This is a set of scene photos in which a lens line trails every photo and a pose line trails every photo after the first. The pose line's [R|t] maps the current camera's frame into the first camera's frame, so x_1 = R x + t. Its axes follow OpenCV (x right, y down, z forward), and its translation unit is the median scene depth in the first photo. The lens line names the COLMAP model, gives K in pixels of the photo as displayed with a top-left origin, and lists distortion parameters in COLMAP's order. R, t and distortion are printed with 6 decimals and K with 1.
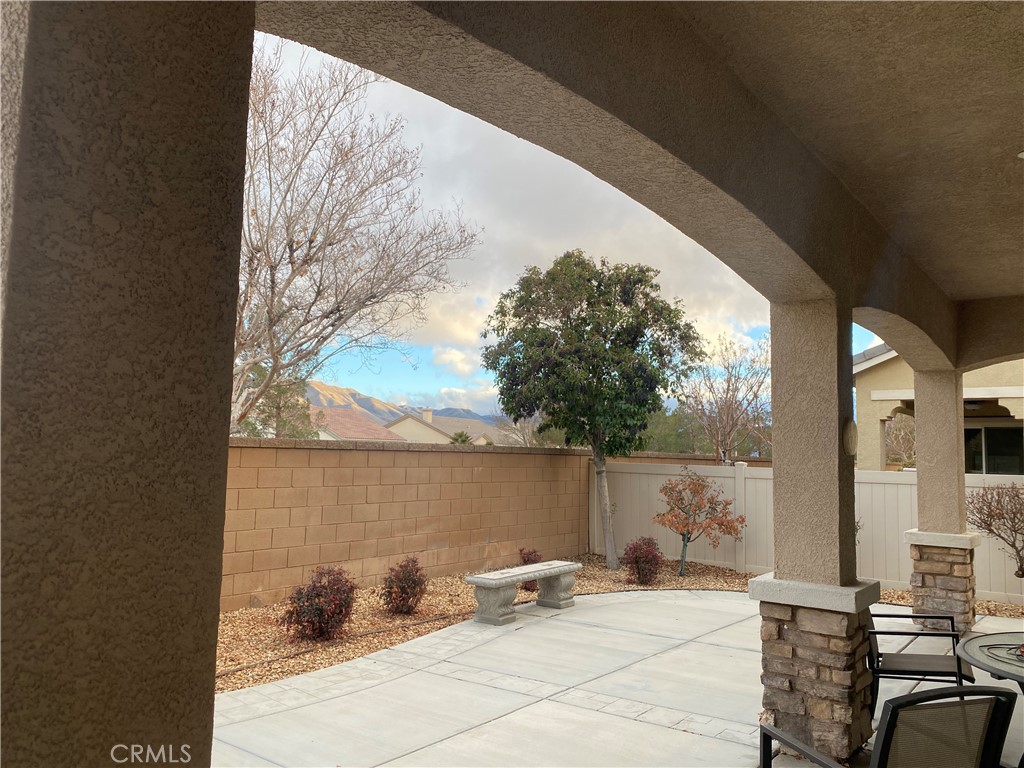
lens RADIAL K [[805.5, 0, 510.3], [0, 805.5, 379.9], [0, 0, 1]] dist [0.112508, -0.107735]
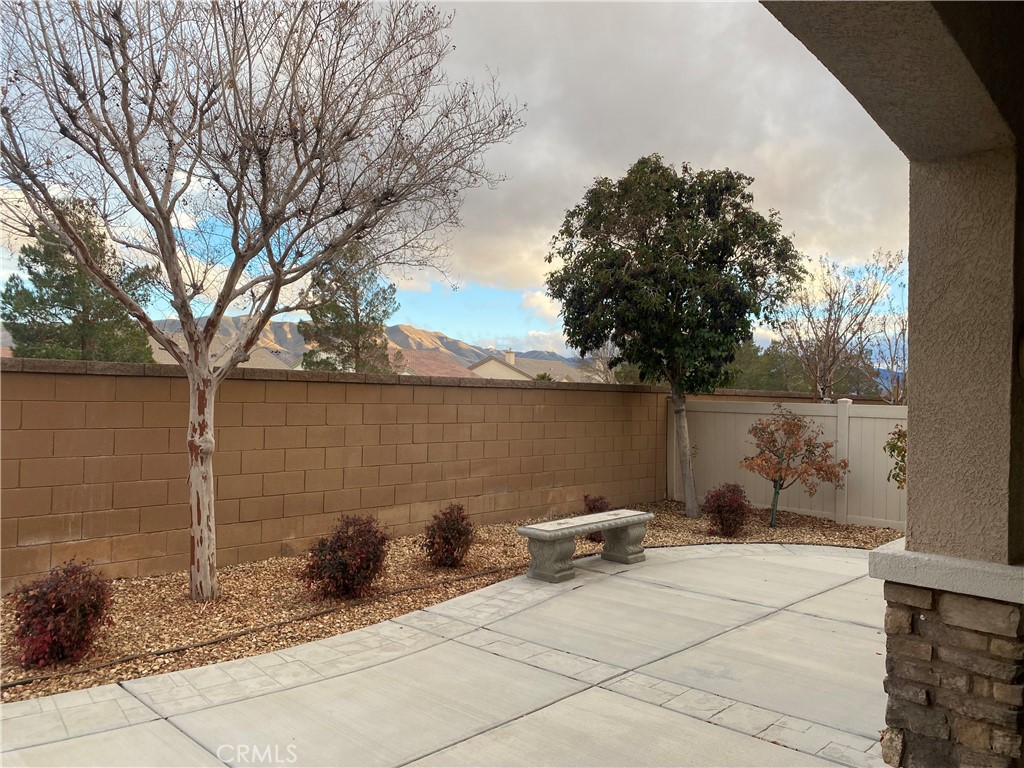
lens RADIAL K [[805.5, 0, 514.3], [0, 805.5, 384.1], [0, 0, 1]] dist [0.112508, -0.107735]
pose [[0.994886, -0.002820, -0.100967, 0.030766], [0.010595, 0.997009, 0.076557, 0.022042], [0.100450, -0.077235, 0.991940, 0.148839]]
